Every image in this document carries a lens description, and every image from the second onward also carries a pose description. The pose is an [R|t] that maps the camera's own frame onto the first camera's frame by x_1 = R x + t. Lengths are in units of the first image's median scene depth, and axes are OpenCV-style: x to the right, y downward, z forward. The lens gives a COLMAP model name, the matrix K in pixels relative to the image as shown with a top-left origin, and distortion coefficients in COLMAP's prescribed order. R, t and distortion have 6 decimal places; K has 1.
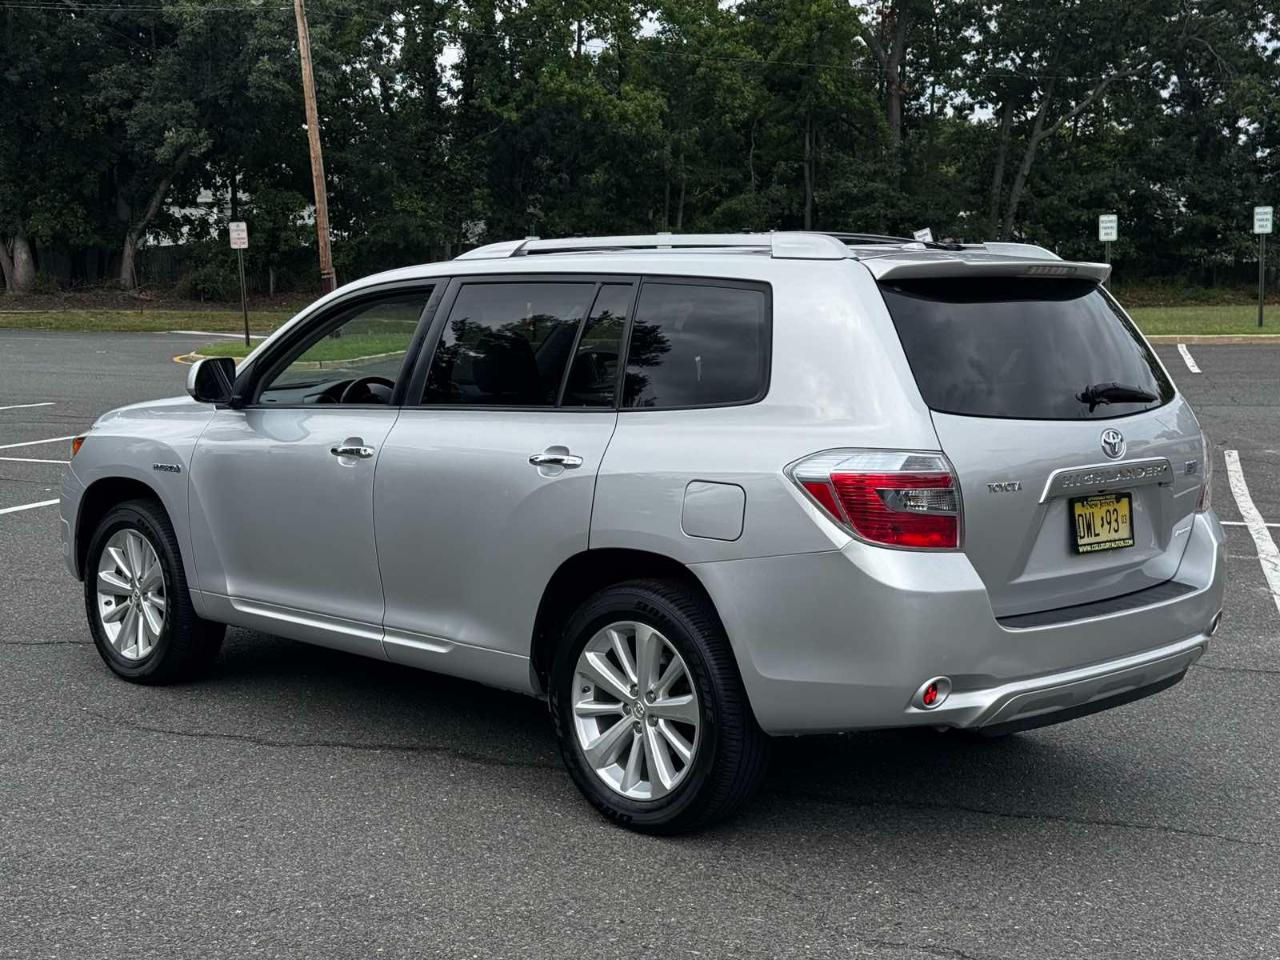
lens RADIAL K [[1788.0, 0, 641.2], [0, 1788.0, 478.6], [0, 0, 1]] dist [0.122124, 0.000000]
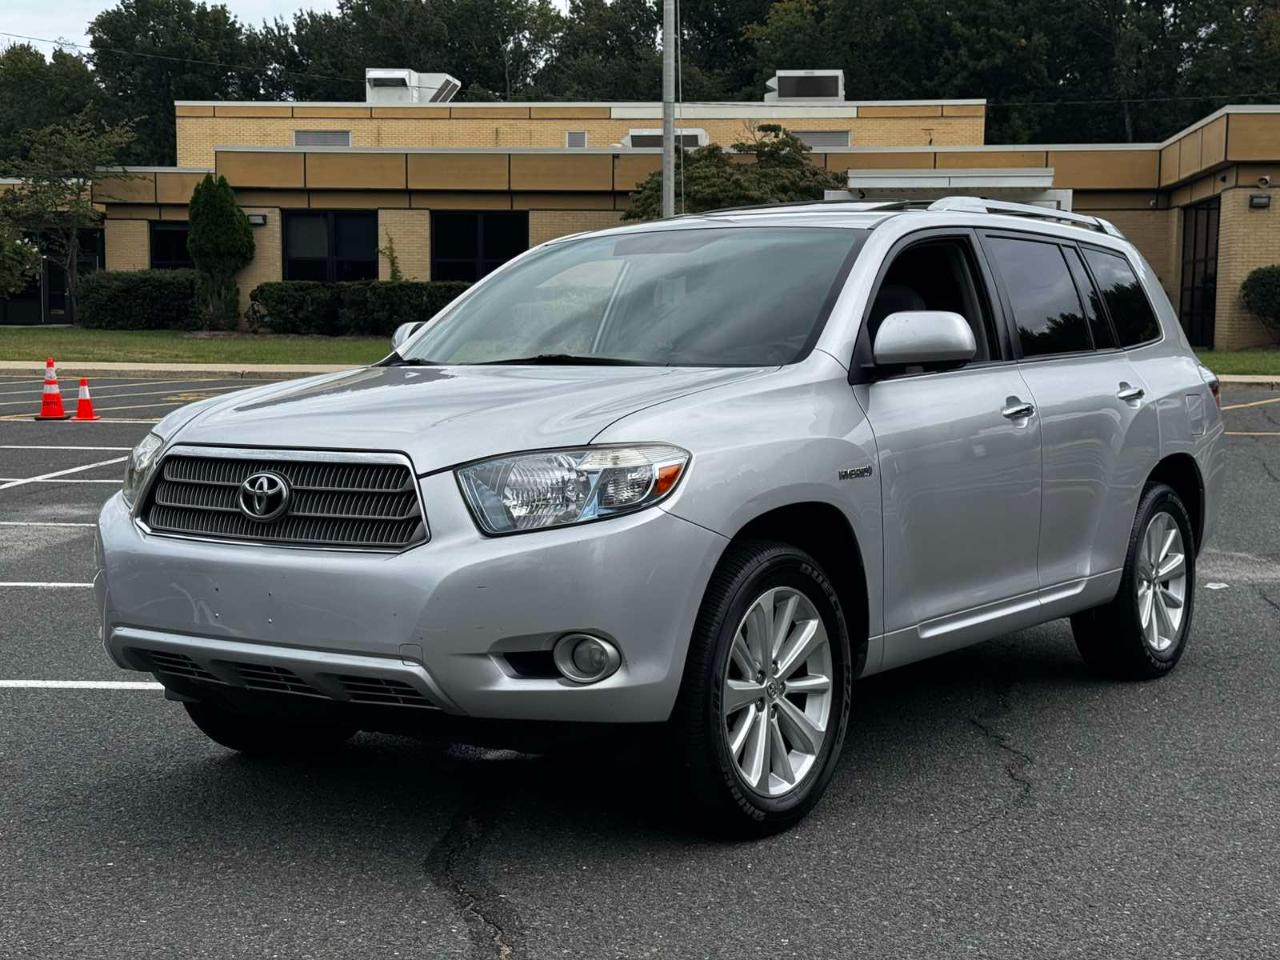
lens RADIAL K [[1788.0, 0, 645.5], [0, 1788.0, 474.8], [0, 0, 1]] dist [0.122124, 0.000000]
pose [[-0.162259, -0.069538, 0.984295, -1.077921], [0.098369, 0.991405, 0.086257, -0.083985], [-0.981833, 0.110820, -0.154024, 1.381816]]
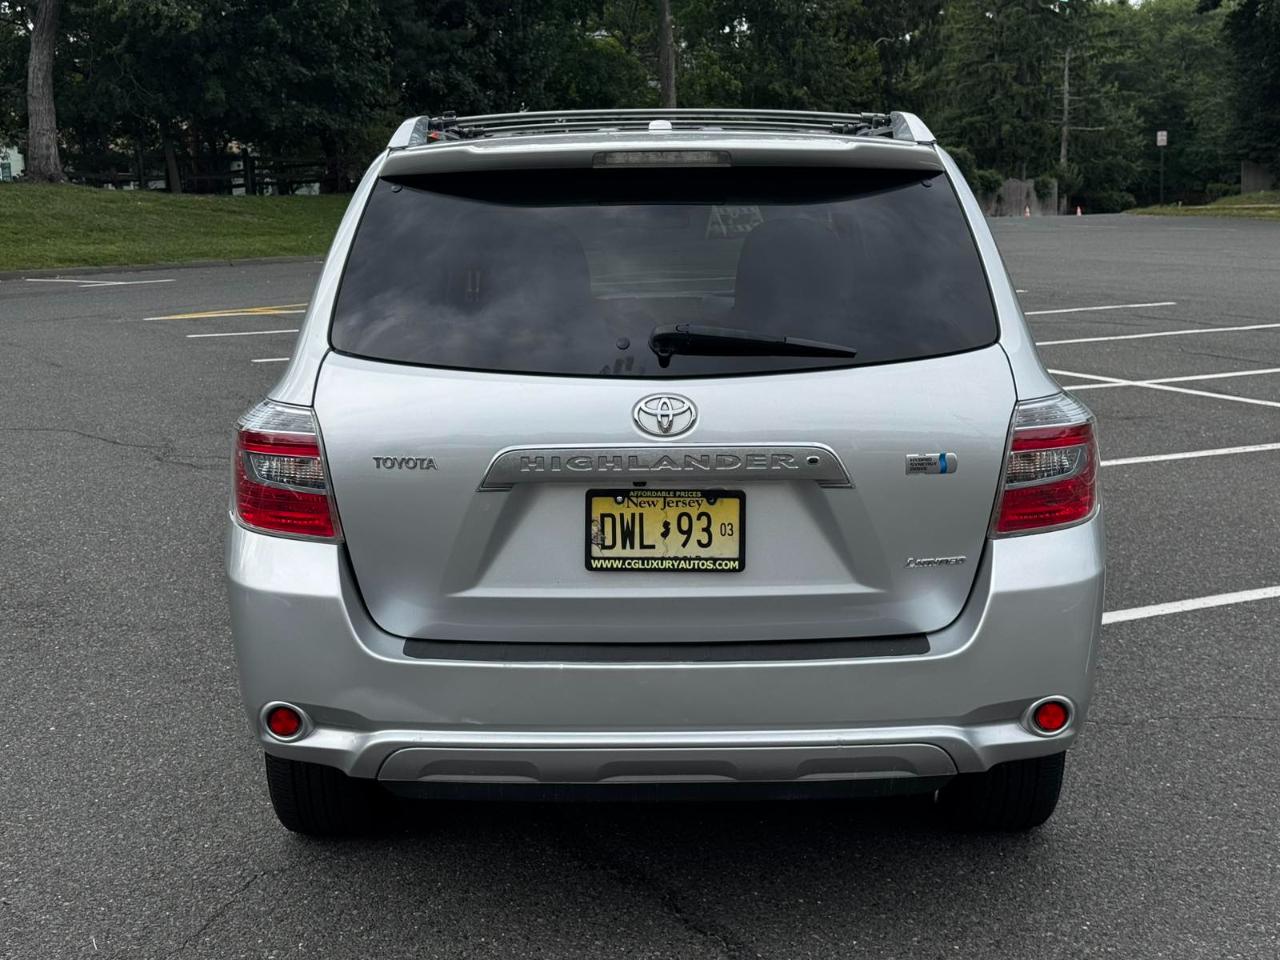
lens RADIAL K [[1788.0, 0, 631.4], [0, 1788.0, 470.1], [0, 0, 1]] dist [0.122124, 0.000000]
pose [[0.697129, 0.096238, -0.710457, 0.635047], [-0.058061, 0.995273, 0.077848, -0.043754], [0.714591, -0.013020, 0.699422, 0.455033]]
